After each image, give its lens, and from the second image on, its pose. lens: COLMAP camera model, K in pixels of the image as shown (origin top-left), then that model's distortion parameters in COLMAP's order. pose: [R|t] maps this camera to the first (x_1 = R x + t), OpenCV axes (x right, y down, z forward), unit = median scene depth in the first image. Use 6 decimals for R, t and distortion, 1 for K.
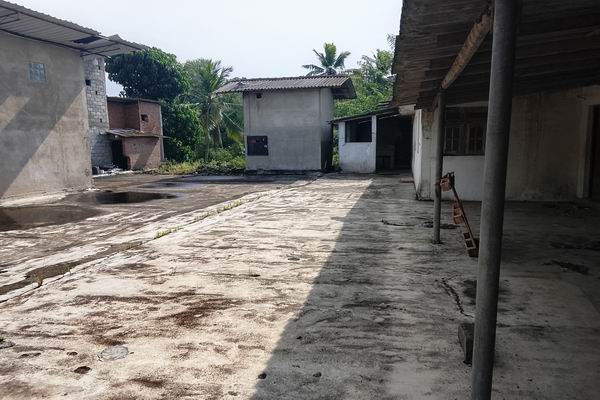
lens RADIAL K [[478.6, 0, 302.1], [0, 478.6, 195.8], [0, 0, 1]] dist [0.117247, -0.196551]
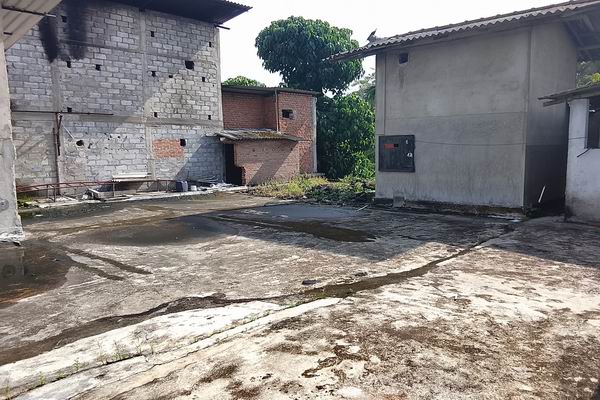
lens RADIAL K [[478.6, 0, 302.1], [0, 478.6, 195.8], [0, 0, 1]] dist [0.117247, -0.196551]
pose [[0.870168, 0.053602, -0.489830, 0.073605], [-0.057089, 0.998338, 0.007832, -0.052297], [0.489436, 0.021149, 0.871783, 0.454276]]
